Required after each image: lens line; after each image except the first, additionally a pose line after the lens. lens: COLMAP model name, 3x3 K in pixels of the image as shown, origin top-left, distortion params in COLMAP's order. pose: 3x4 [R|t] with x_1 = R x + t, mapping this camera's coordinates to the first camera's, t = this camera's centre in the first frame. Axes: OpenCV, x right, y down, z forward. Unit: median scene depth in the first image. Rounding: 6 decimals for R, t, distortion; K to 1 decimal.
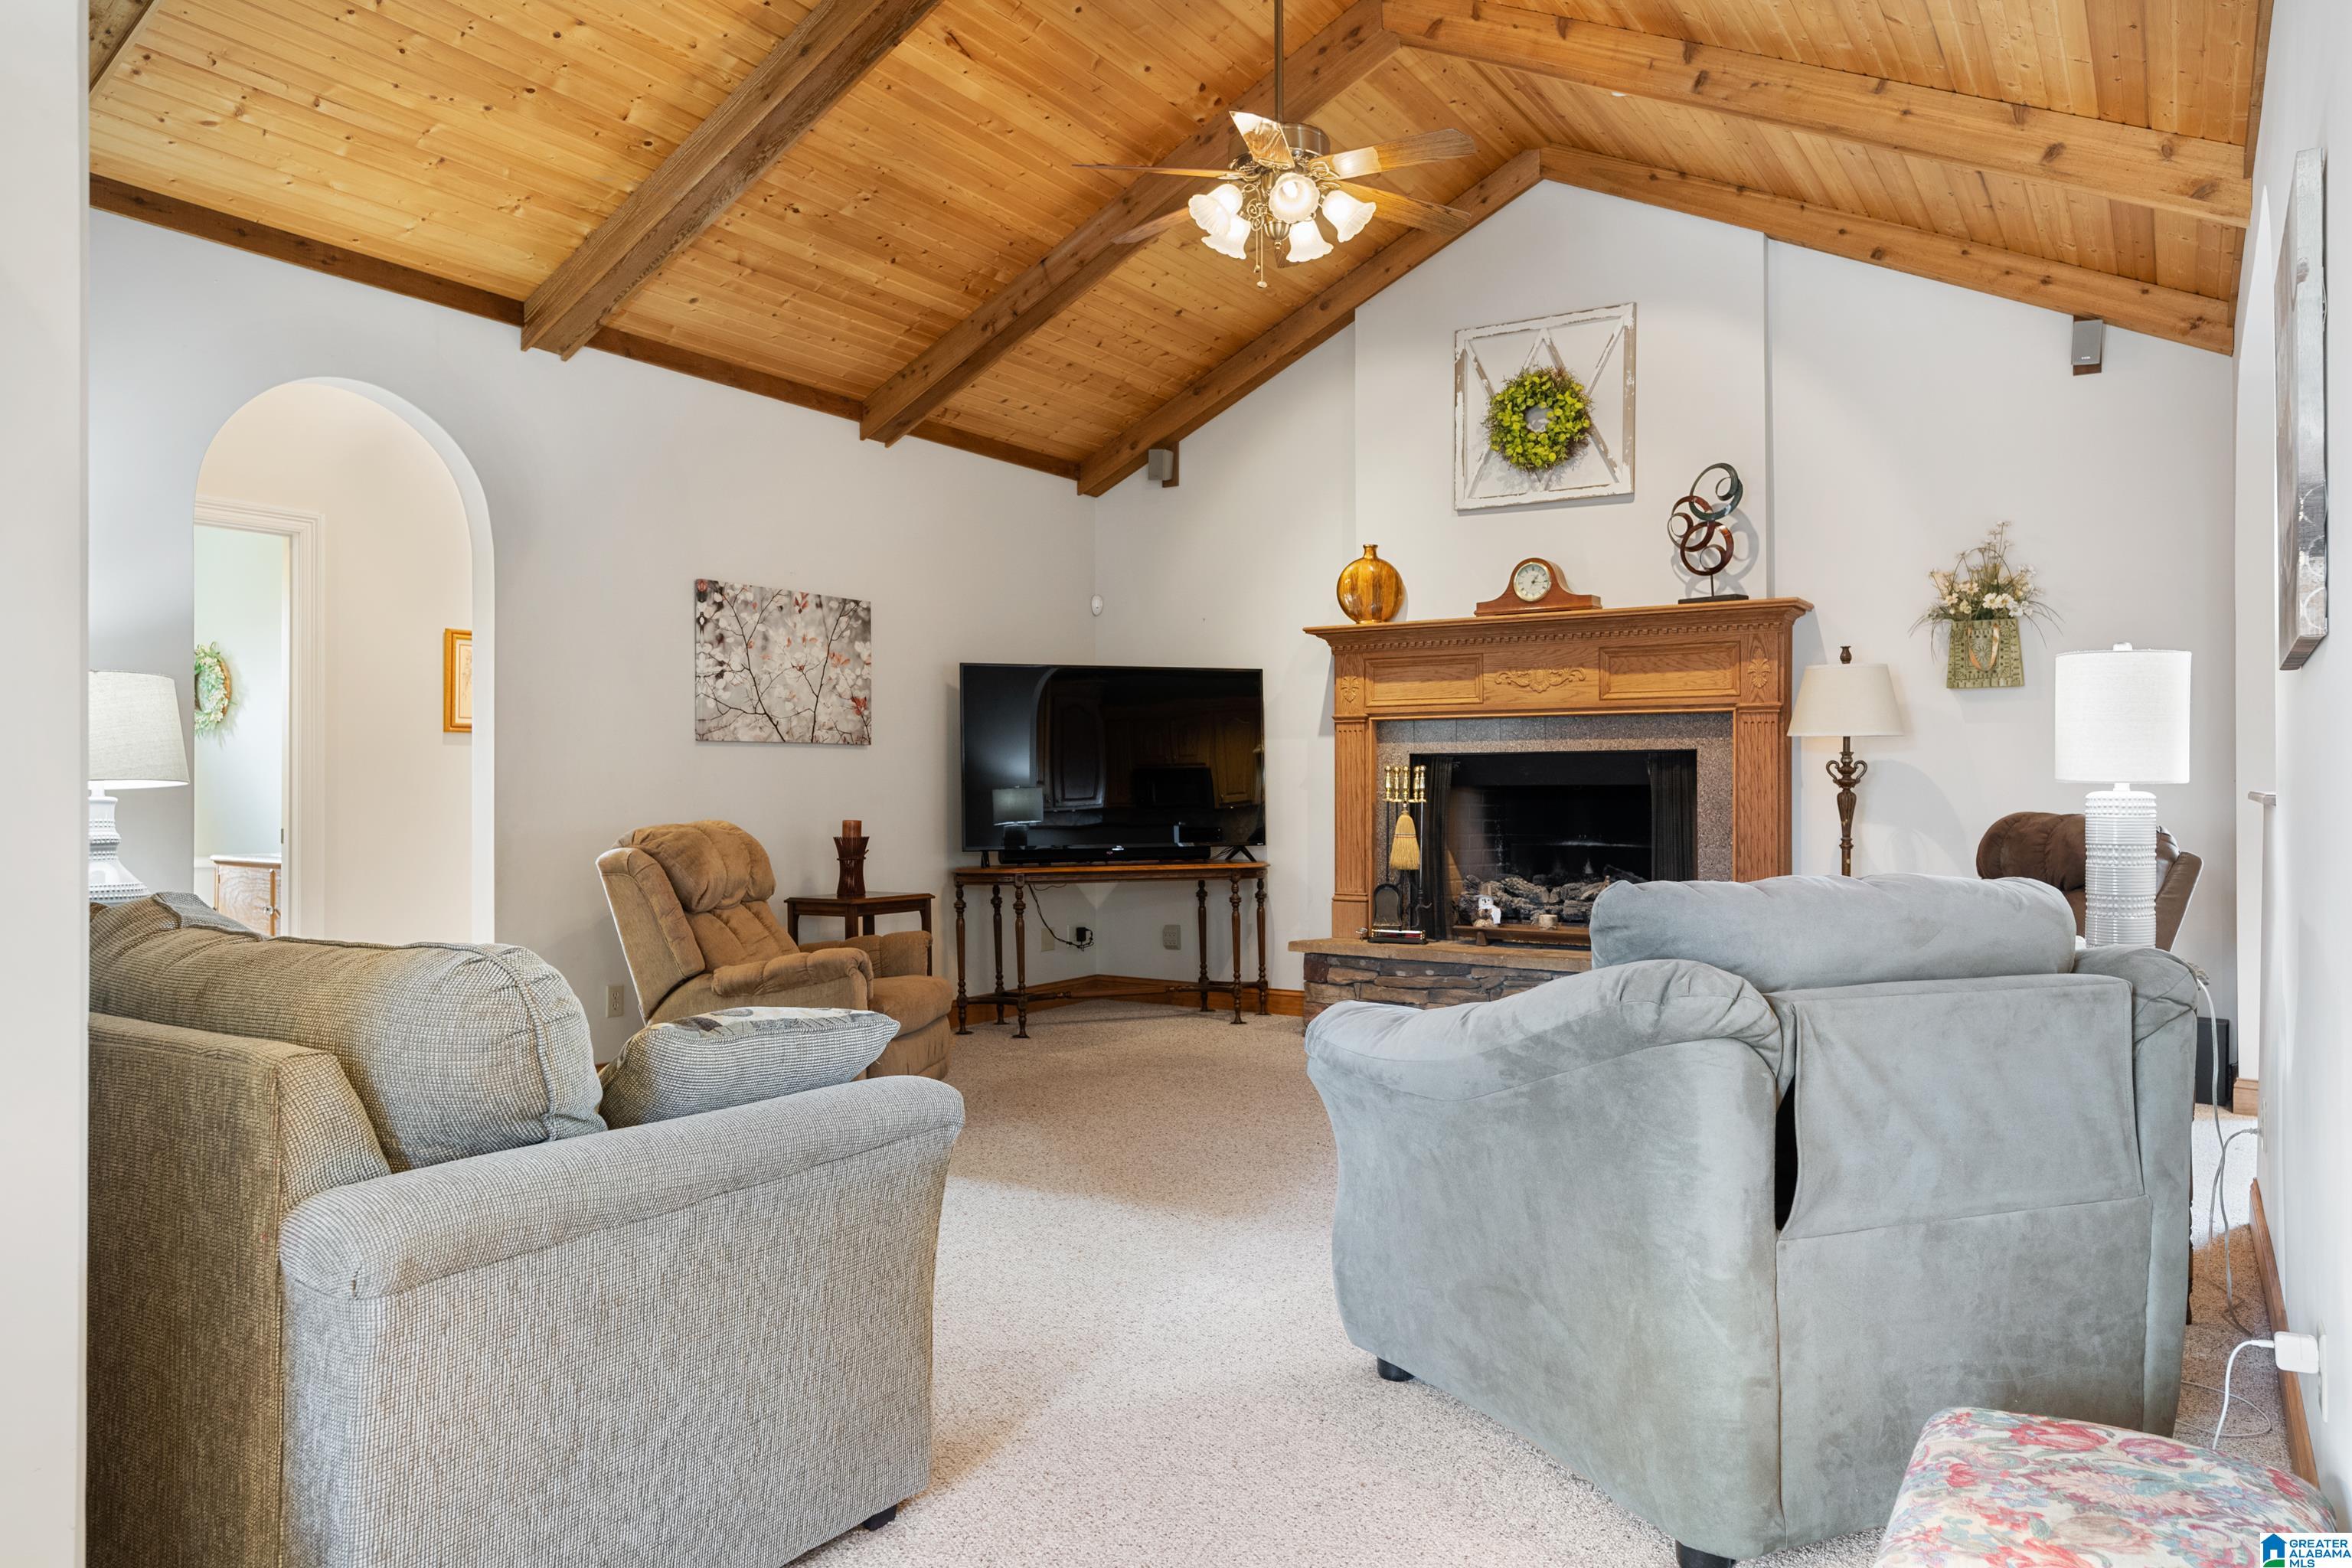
lens RADIAL K [[1584.7, 0, 1173.0], [0, 1584.7, 783.2], [0, 0, 1]] dist [0.001929, 0.000877]
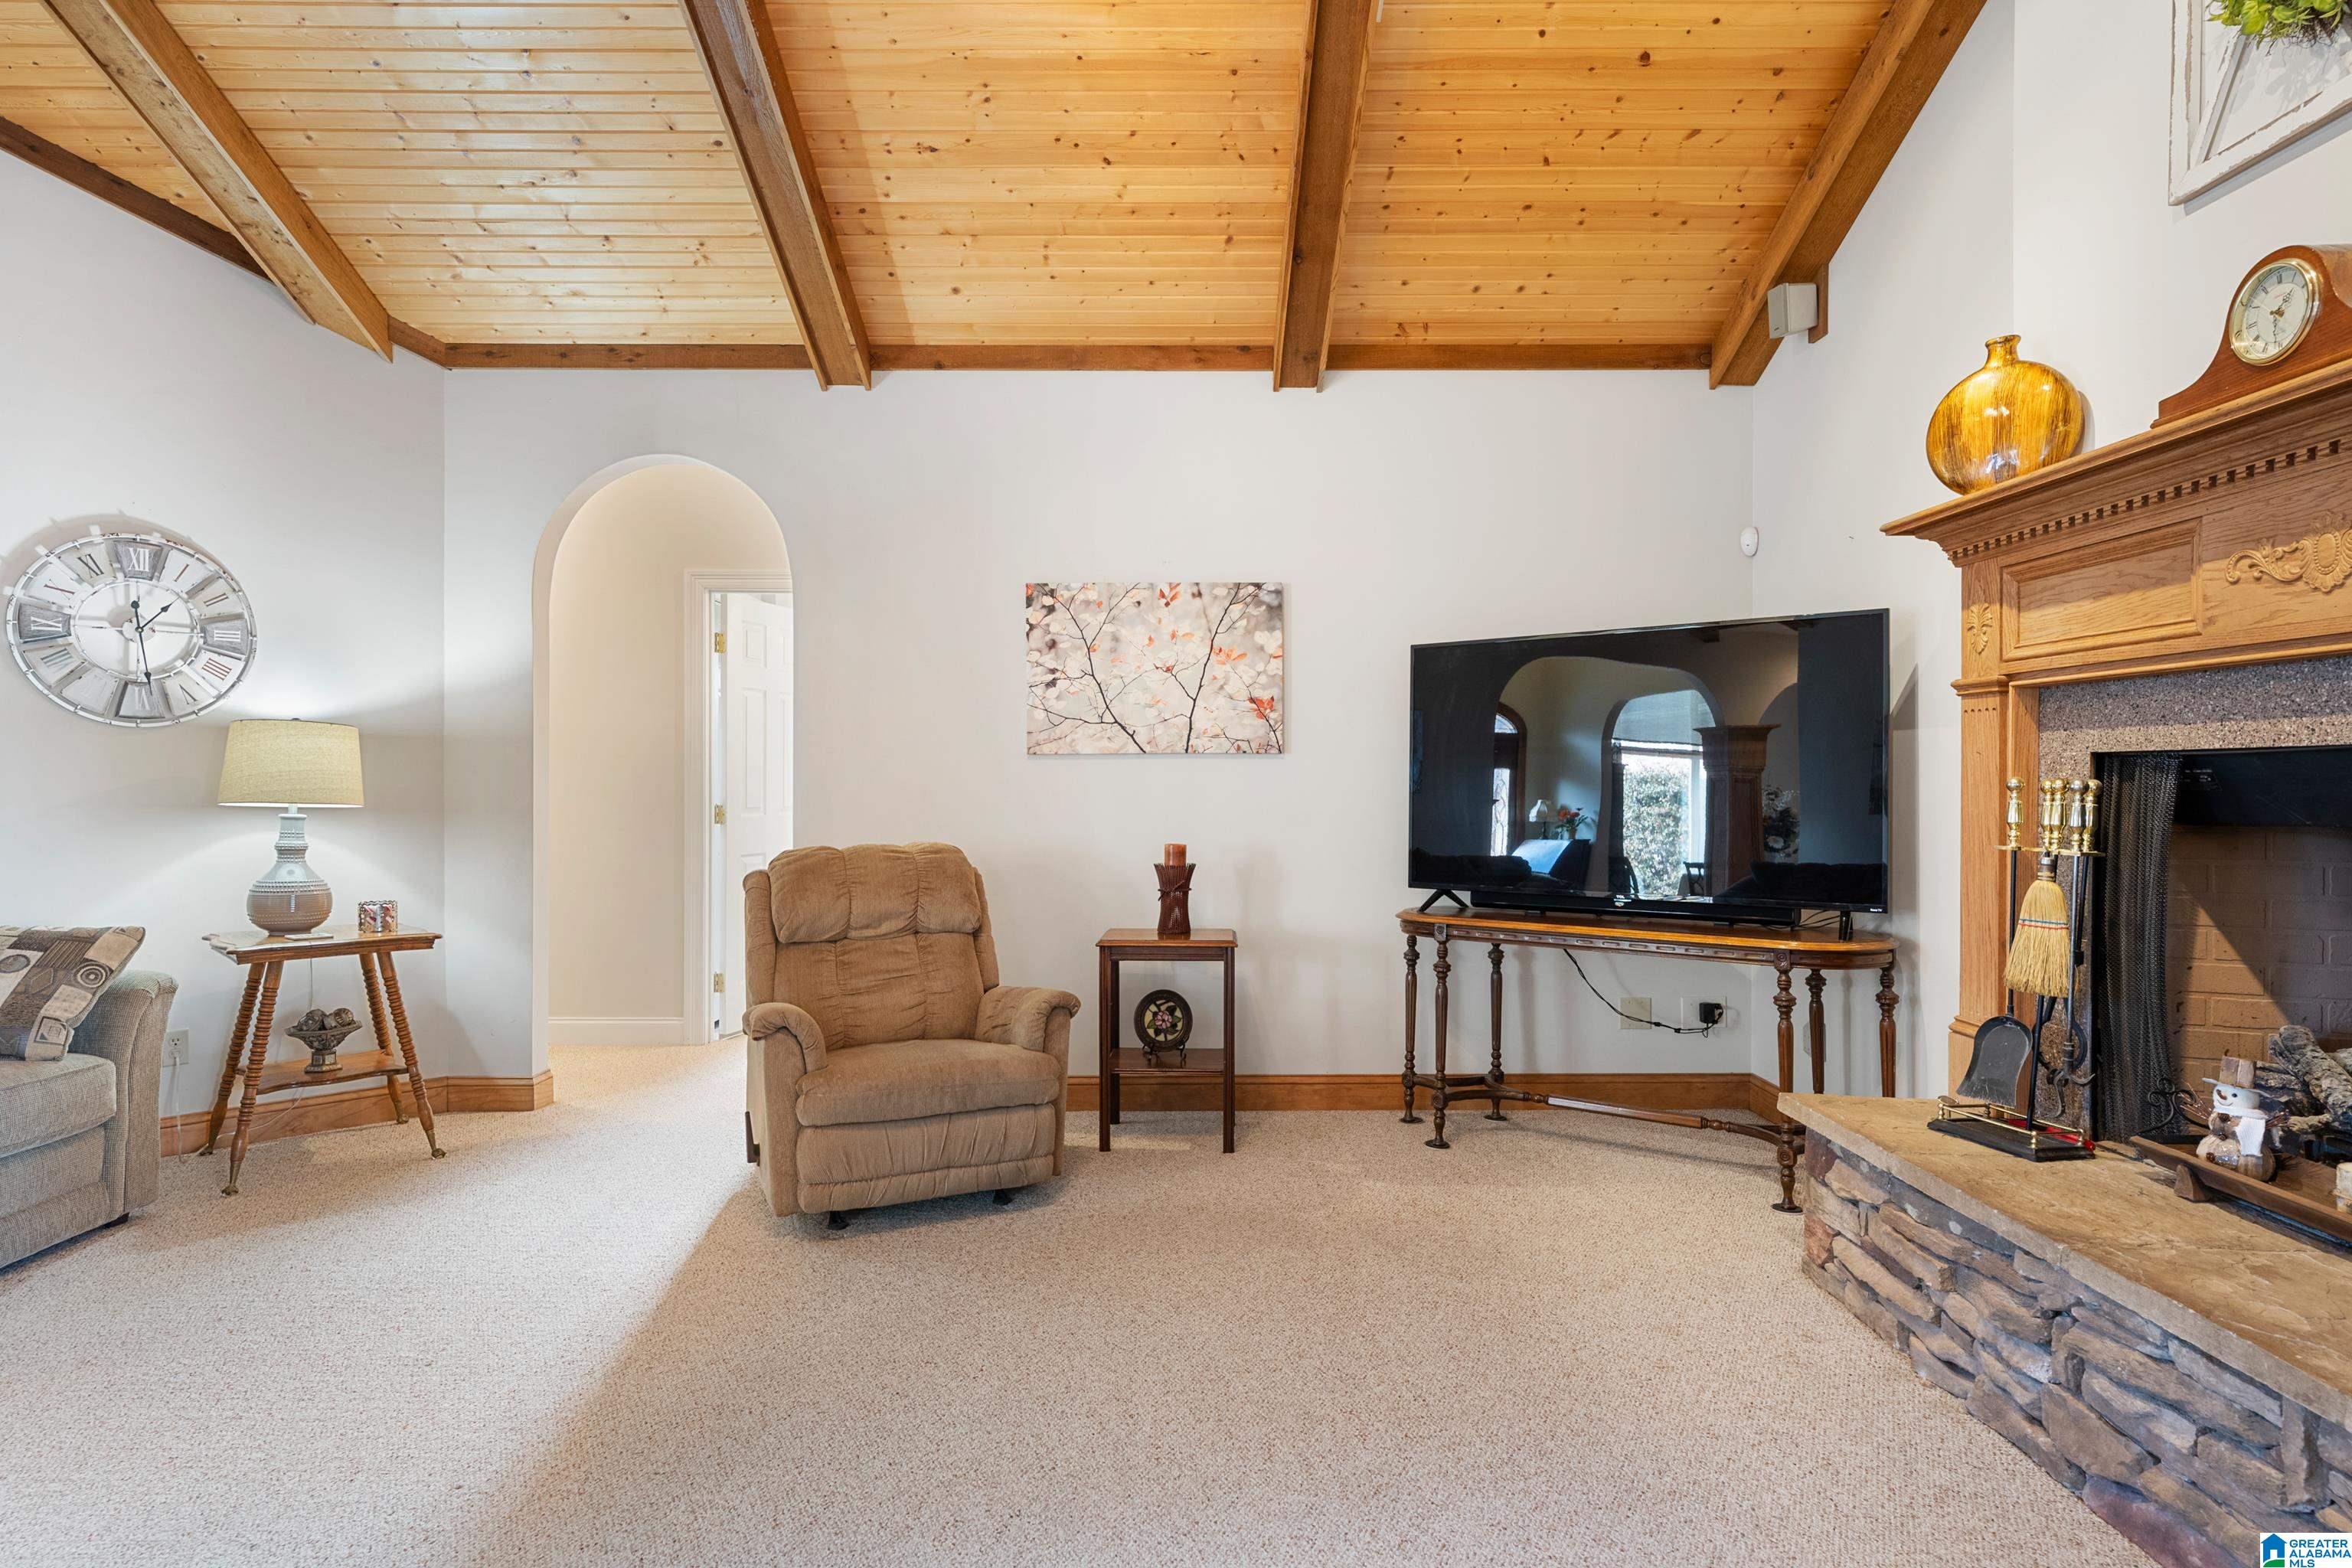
lens RADIAL K [[1257.6, 0, 1183.1], [0, 1257.6, 785.5], [0, 0, 1]] dist [0.000232, 0.000838]
pose [[0.537589, 0.006325, -0.843183, 0.348422], [0.002112, 0.999959, 0.008847, -0.013433], [0.843204, -0.006537, 0.537553, 0.609986]]
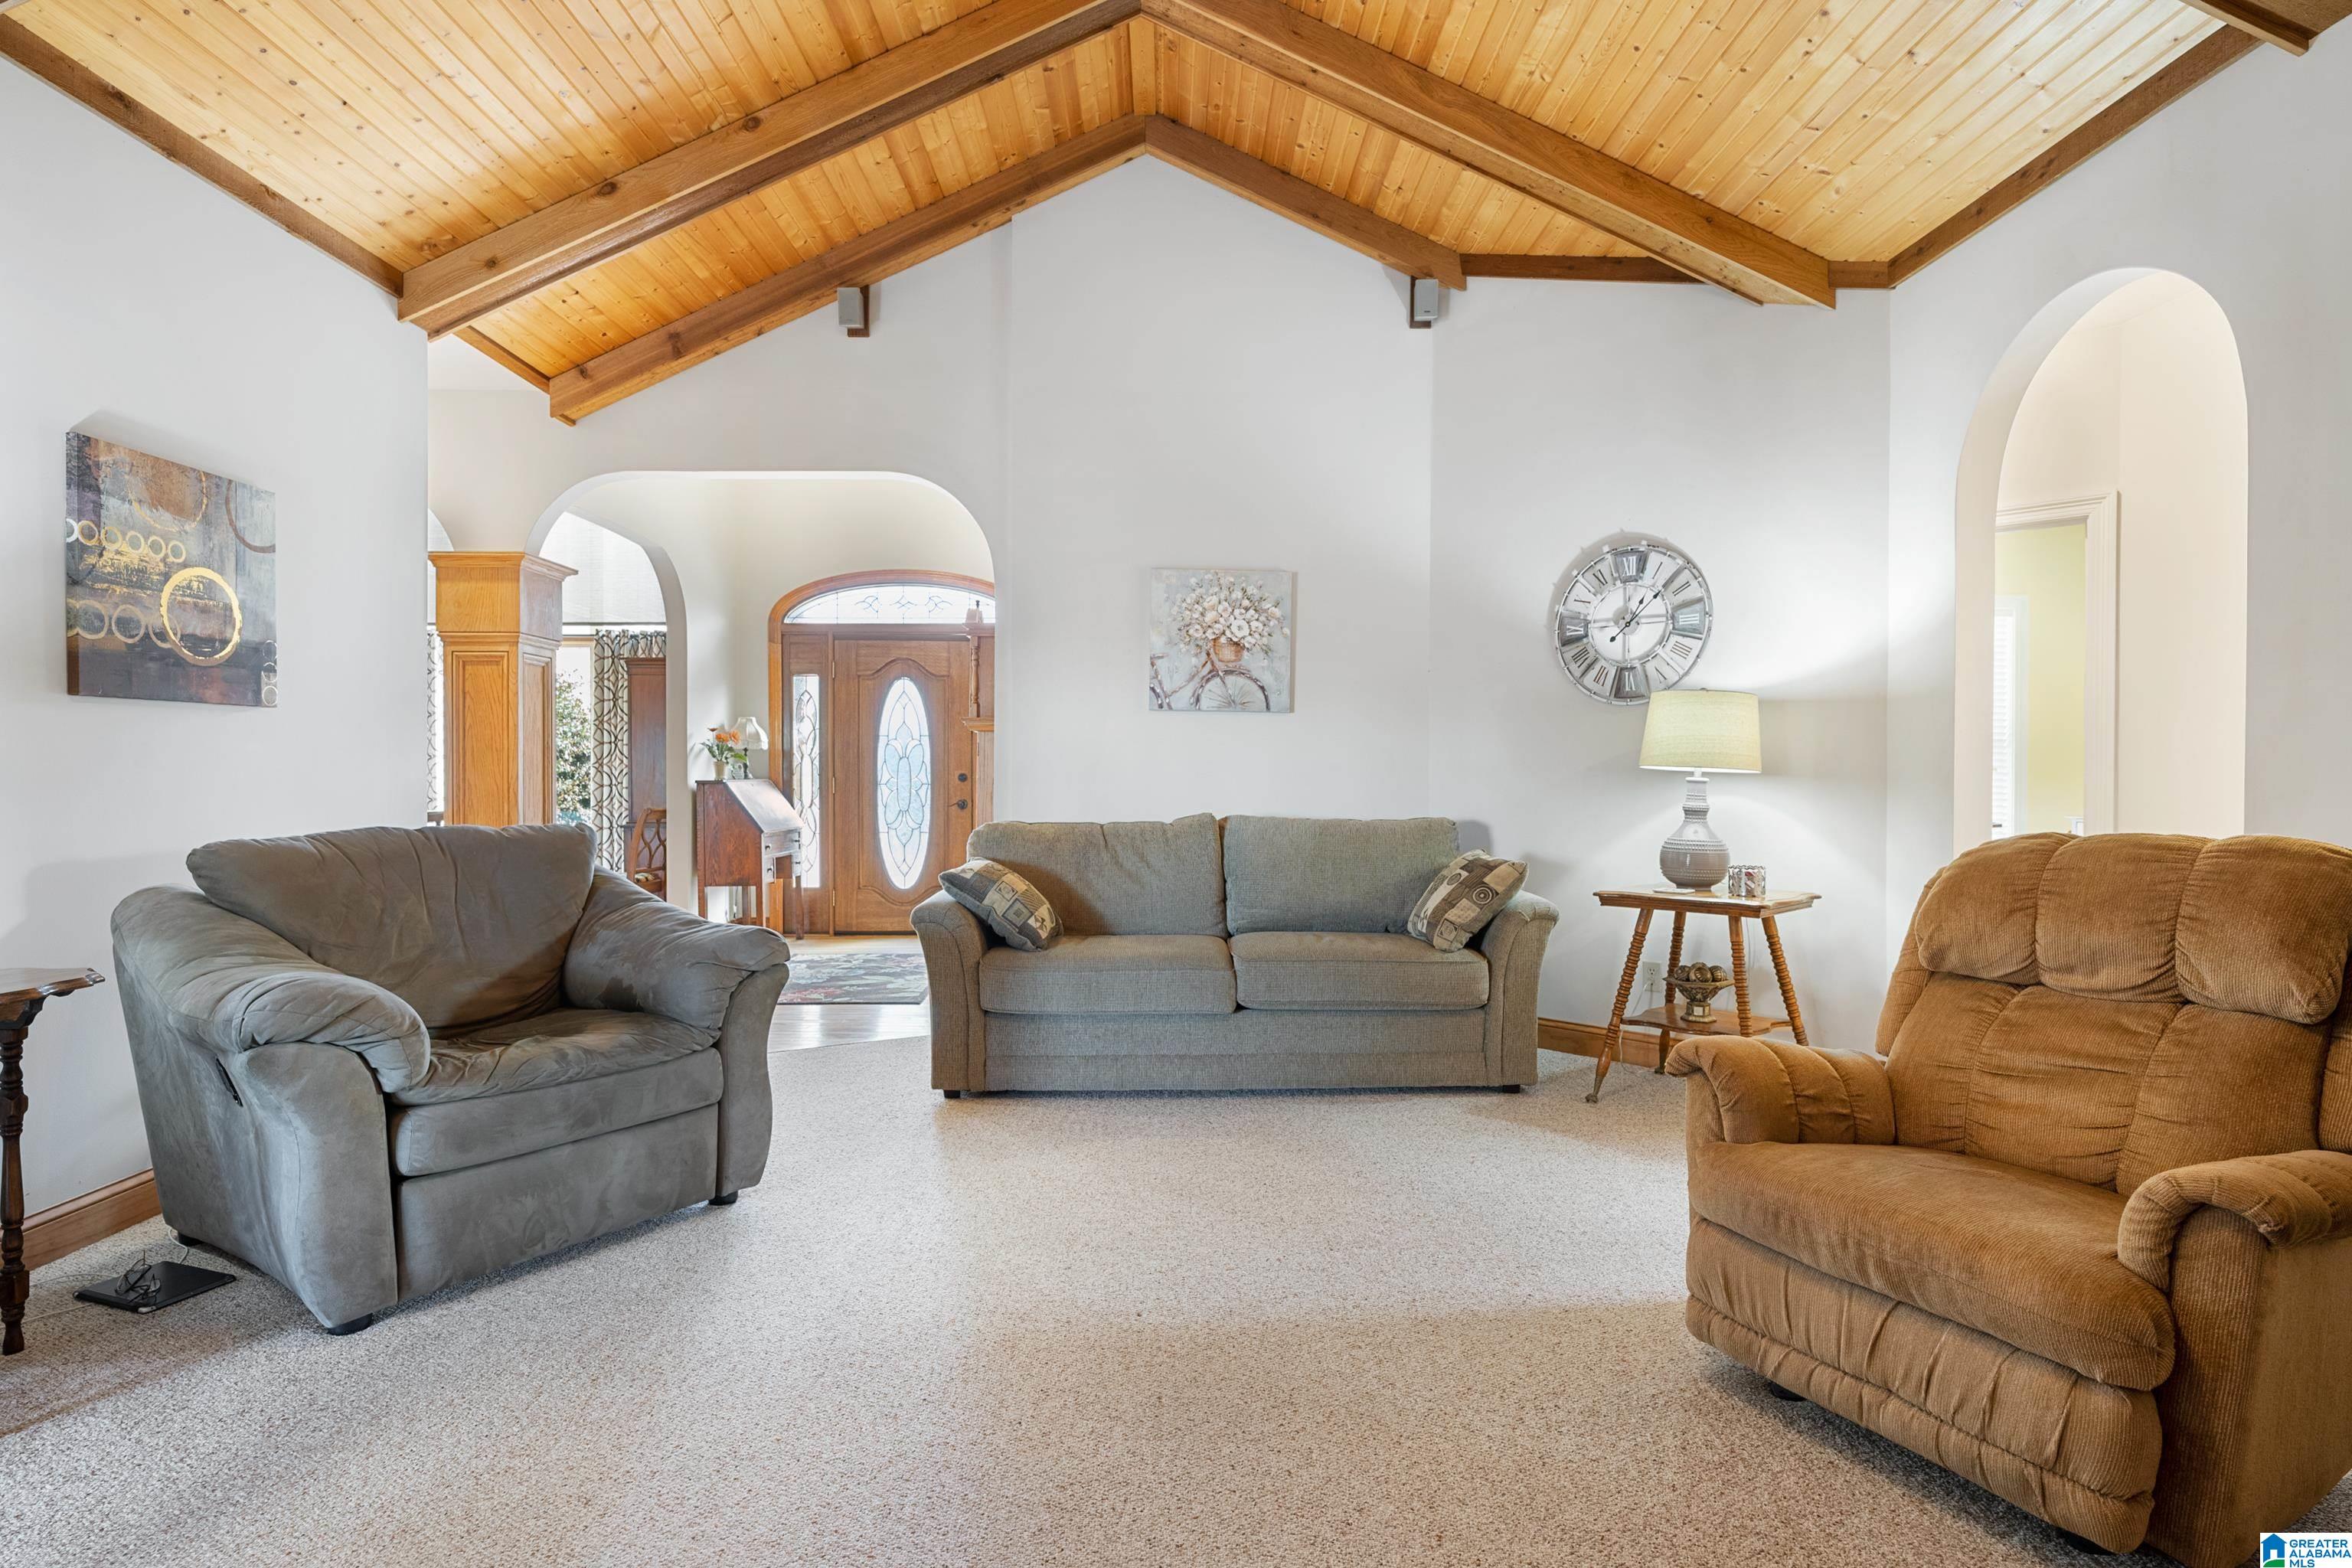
lens RADIAL K [[1170.7, 0, 1178.9], [0, 1170.7, 792.3], [0, 0, 1]] dist [0.001043, -0.000497]
pose [[-0.837384, 0.014640, -0.546419, 0.162464], [0.006995, 0.999846, 0.016069, 0.000666], [0.546570, 0.009634, -0.837358, 0.938852]]
